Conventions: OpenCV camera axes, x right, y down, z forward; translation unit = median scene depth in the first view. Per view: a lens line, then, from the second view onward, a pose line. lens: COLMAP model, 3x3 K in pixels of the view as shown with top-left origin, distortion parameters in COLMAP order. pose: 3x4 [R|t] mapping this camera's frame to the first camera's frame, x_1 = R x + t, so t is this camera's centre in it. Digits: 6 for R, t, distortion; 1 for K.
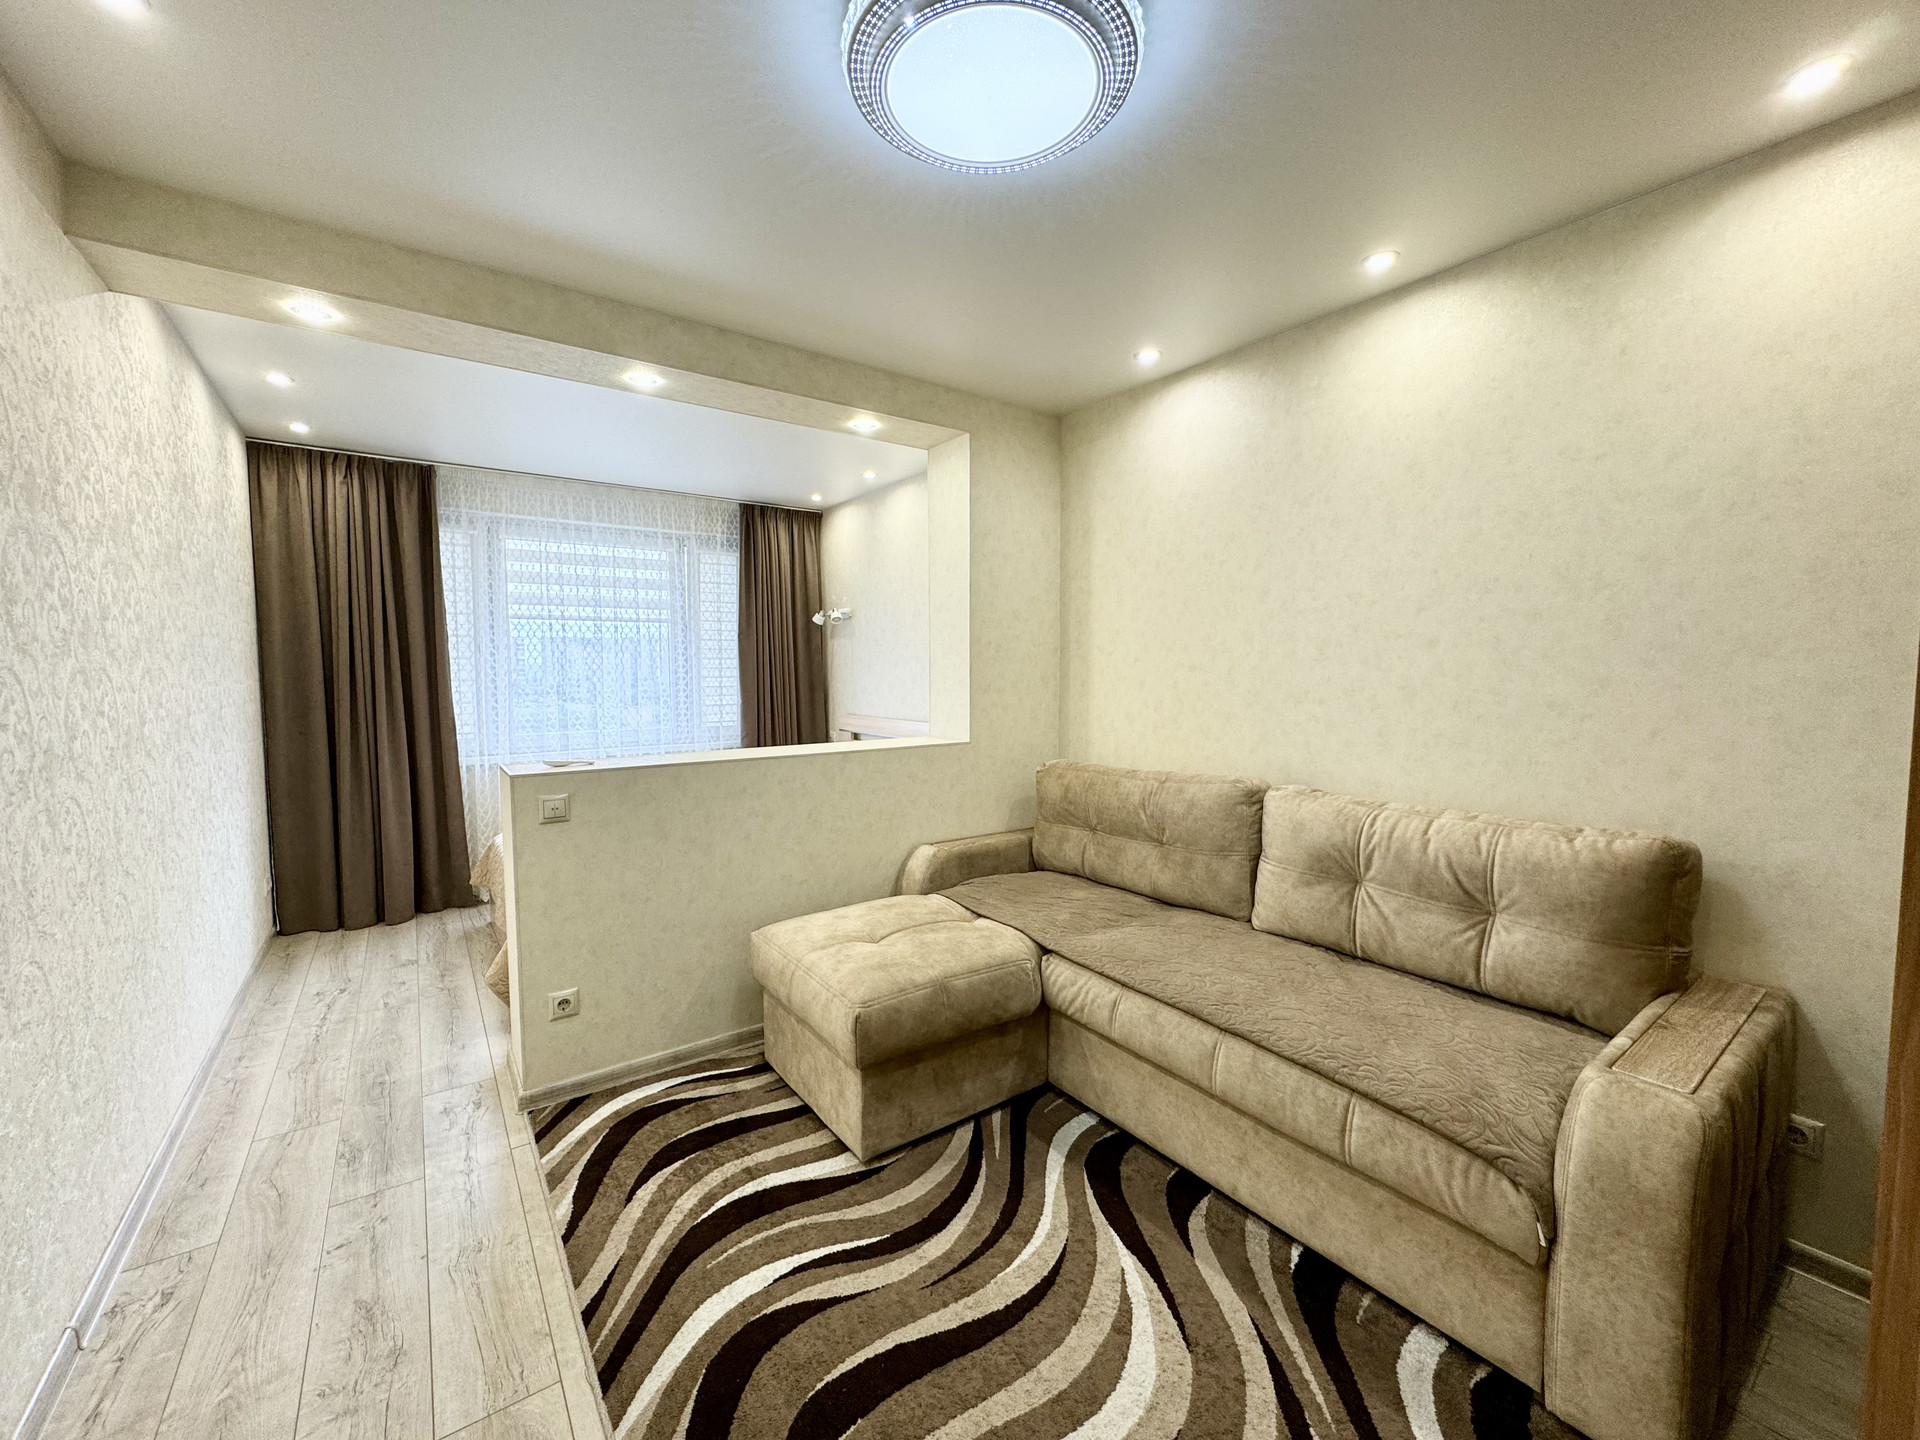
lens RADIAL K [[764.2, 0, 957.9], [0, 764.2, 715.1], [0, 0, 1]] dist [-0.002470, 0.000656]
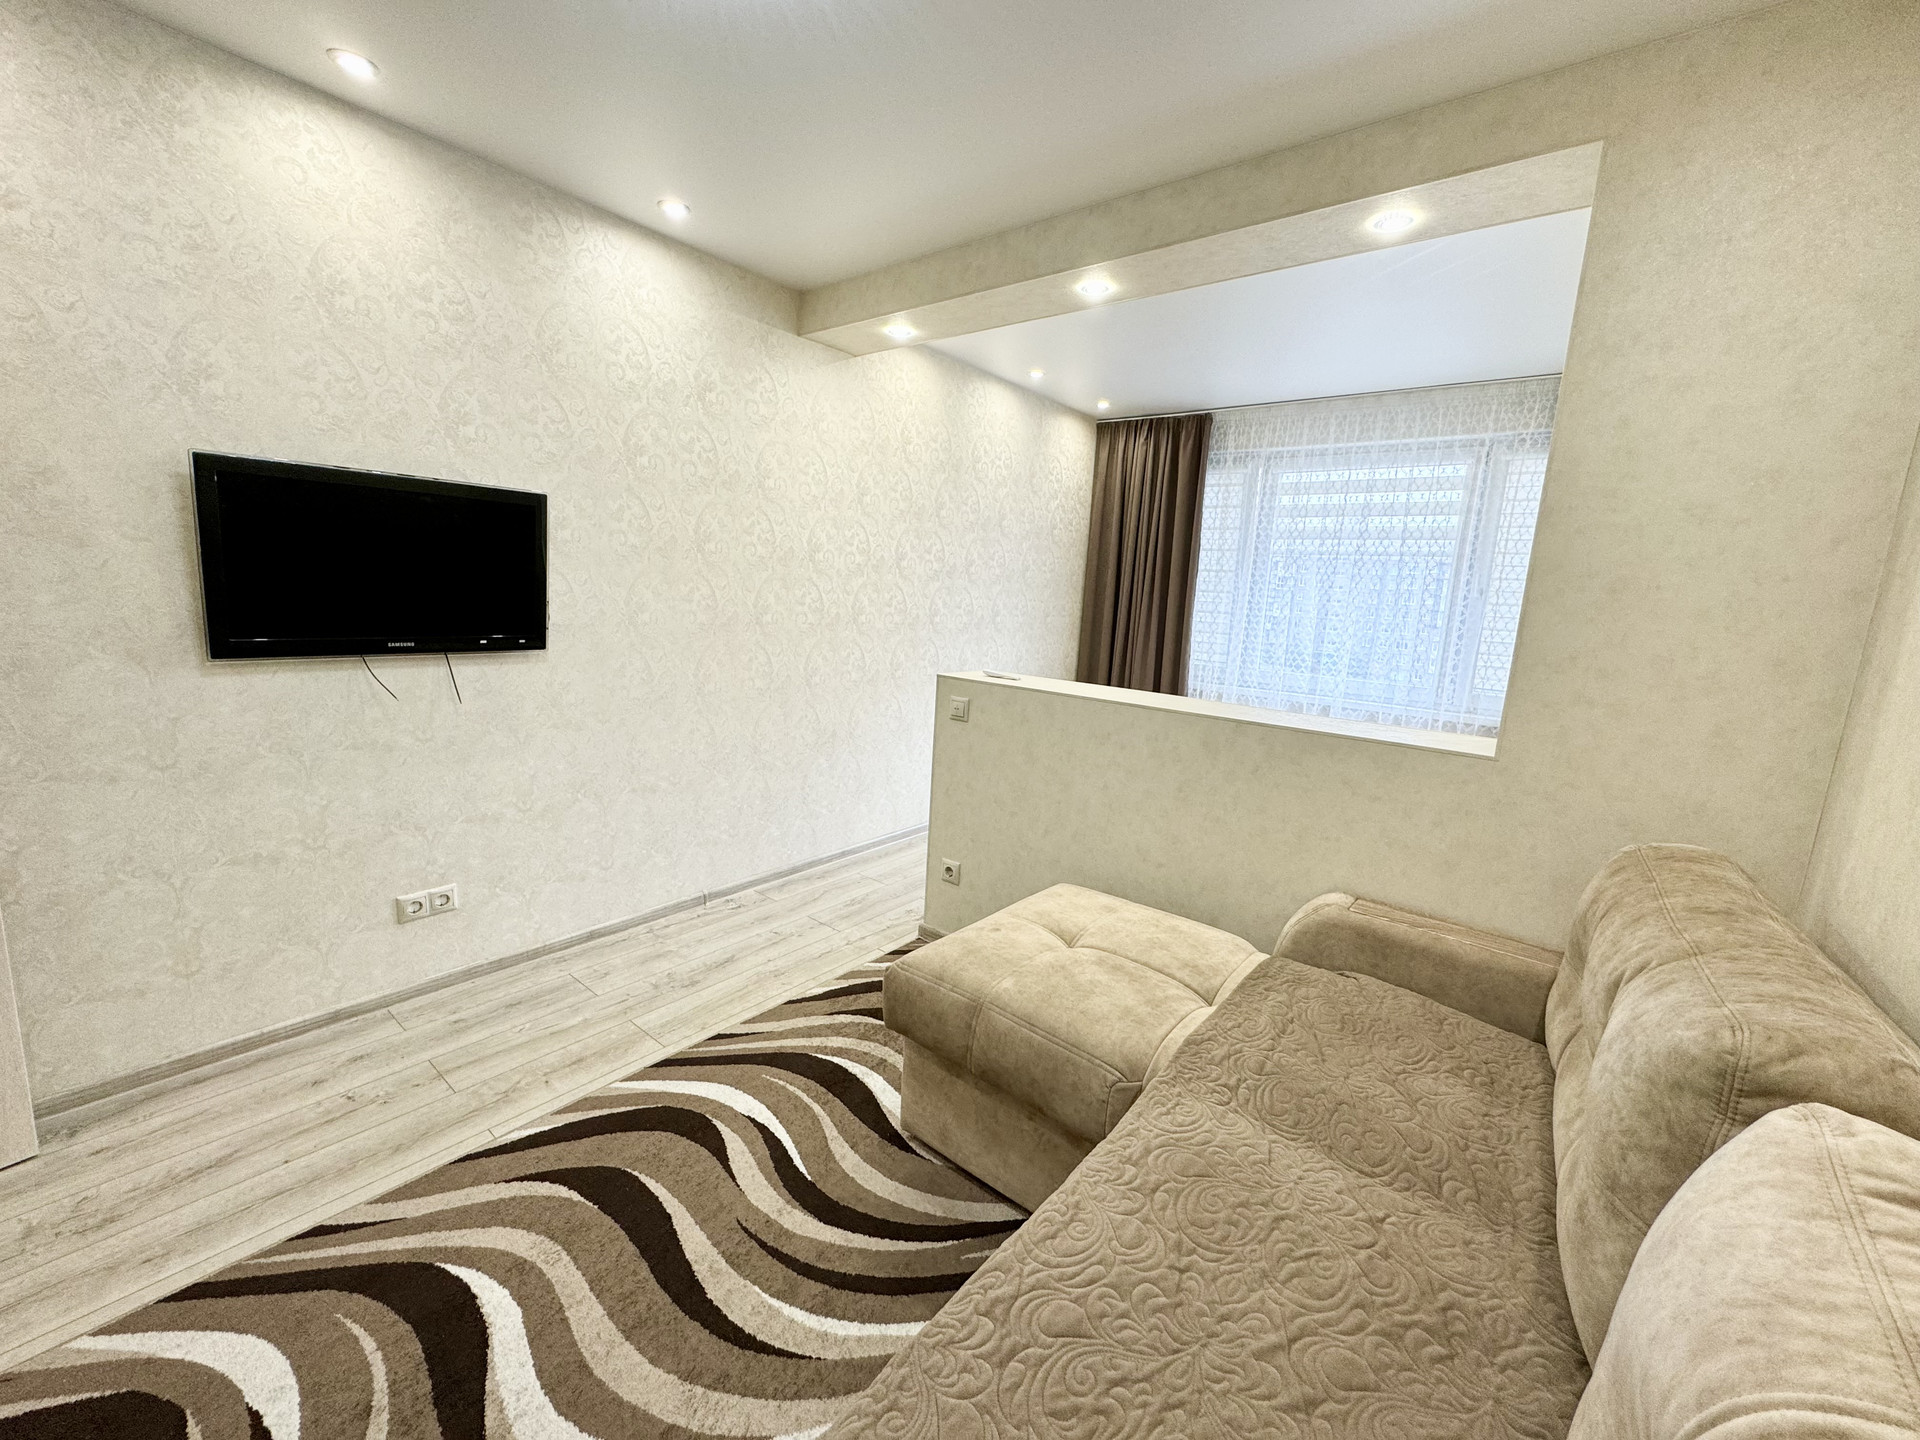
lens RADIAL K [[767.1, 0, 960.6], [0, 767.1, 715.4], [0, 0, 1]] dist [-0.000248, -0.000265]
pose [[0.263868, 0.176408, -0.948290, 0.751593], [-0.114947, 0.981878, 0.150672, -0.058230], [0.957685, 0.069246, 0.279364, 0.846324]]
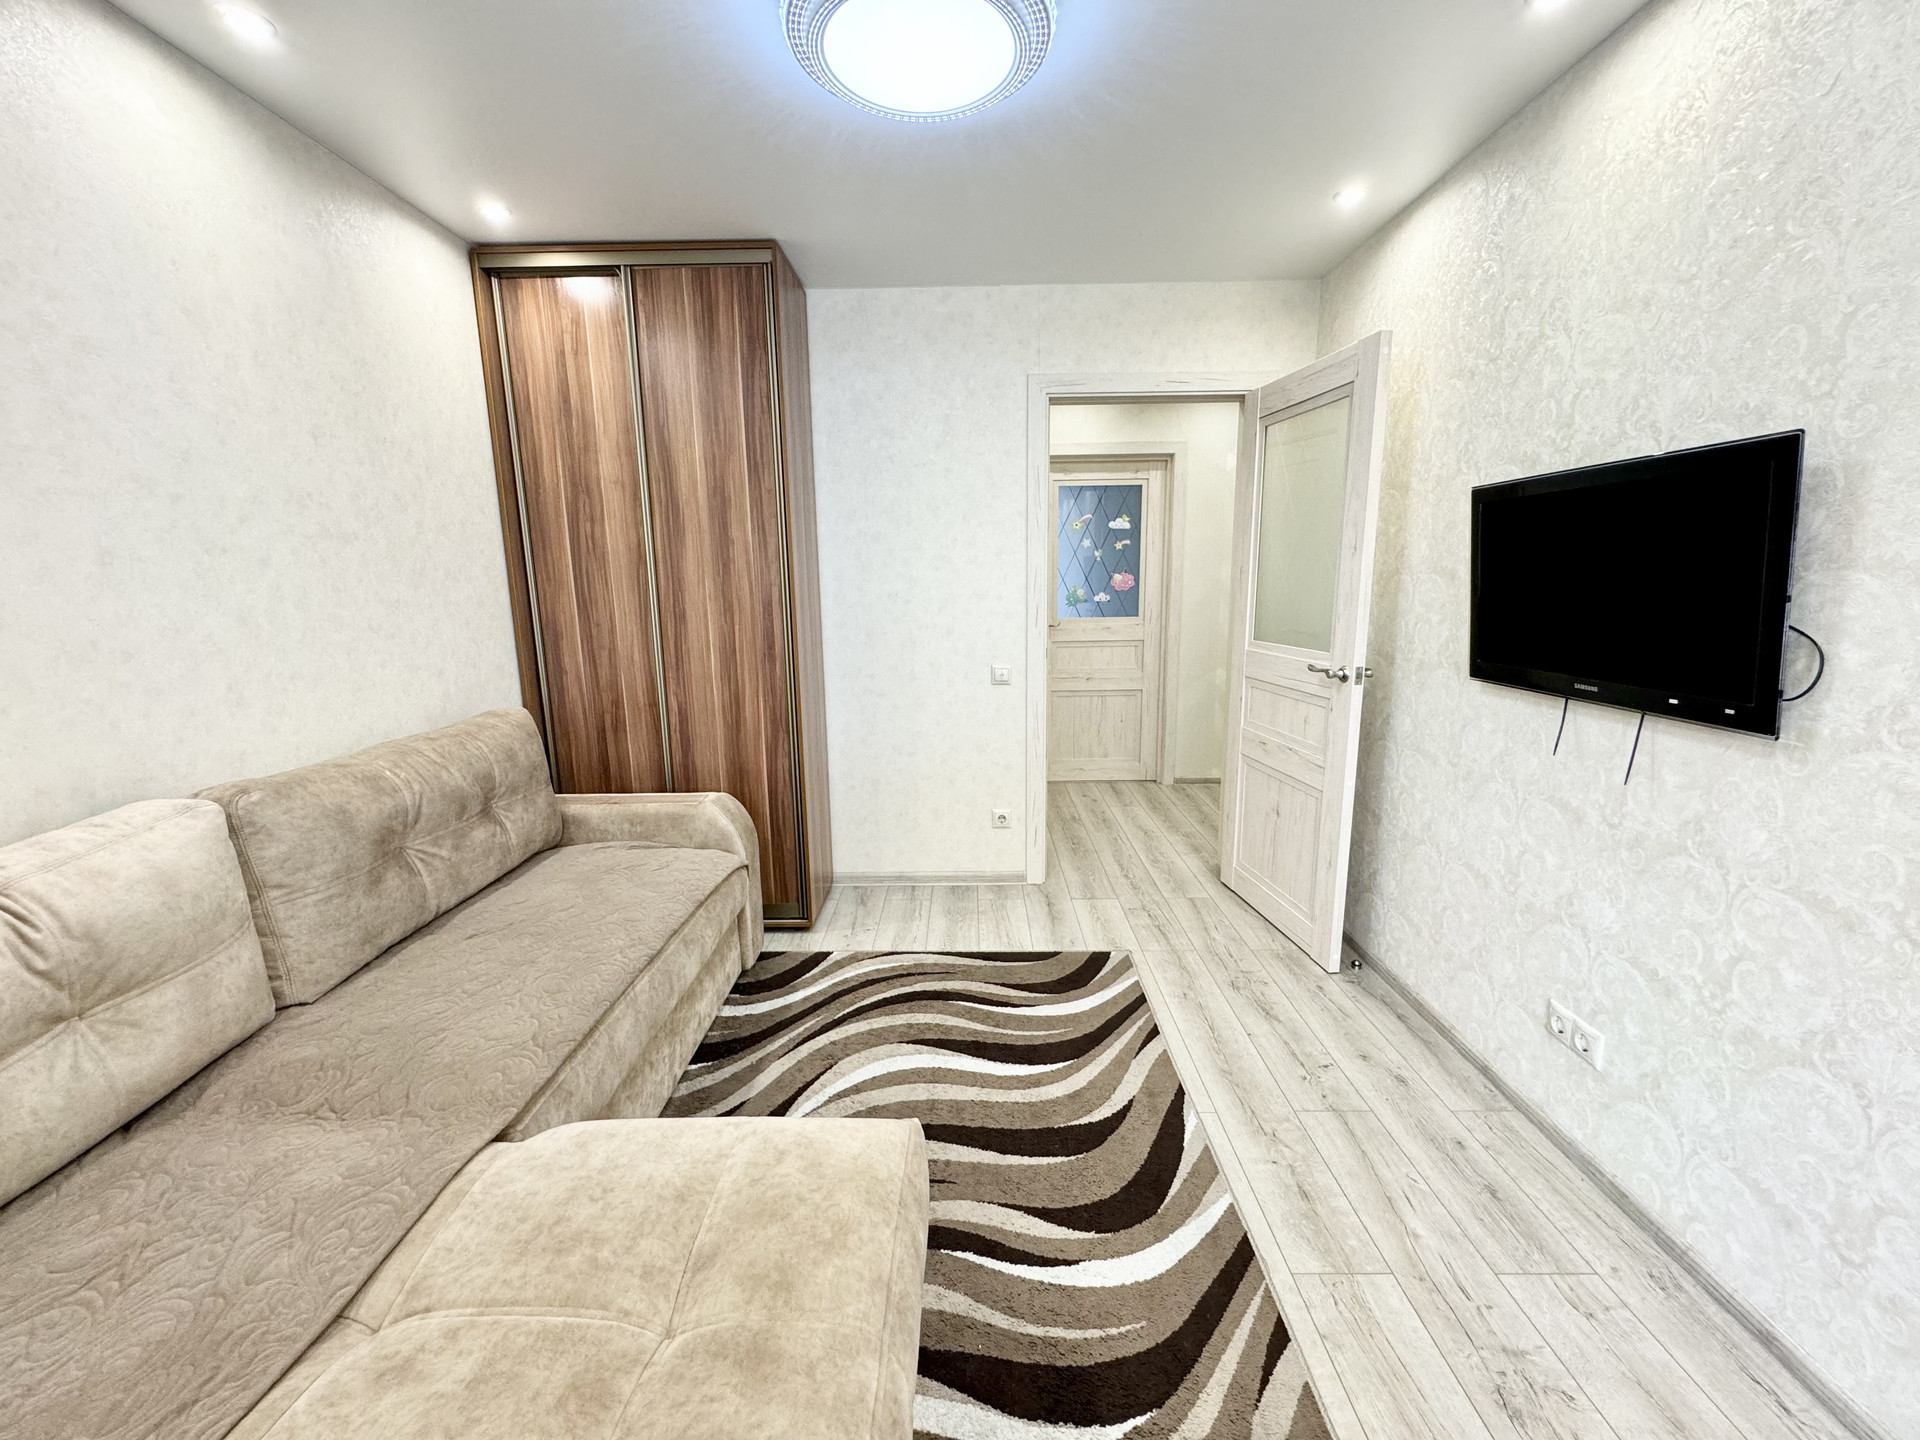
lens RADIAL K [[764.2, 0, 957.9], [0, 764.2, 715.1], [0, 0, 1]] dist [-0.002470, 0.000656]
pose [[-0.802644, -0.092968, 0.589169, -0.541832], [0.052234, 0.973027, 0.224700, -0.098599], [-0.594167, 0.211128, -0.776138, 1.487677]]
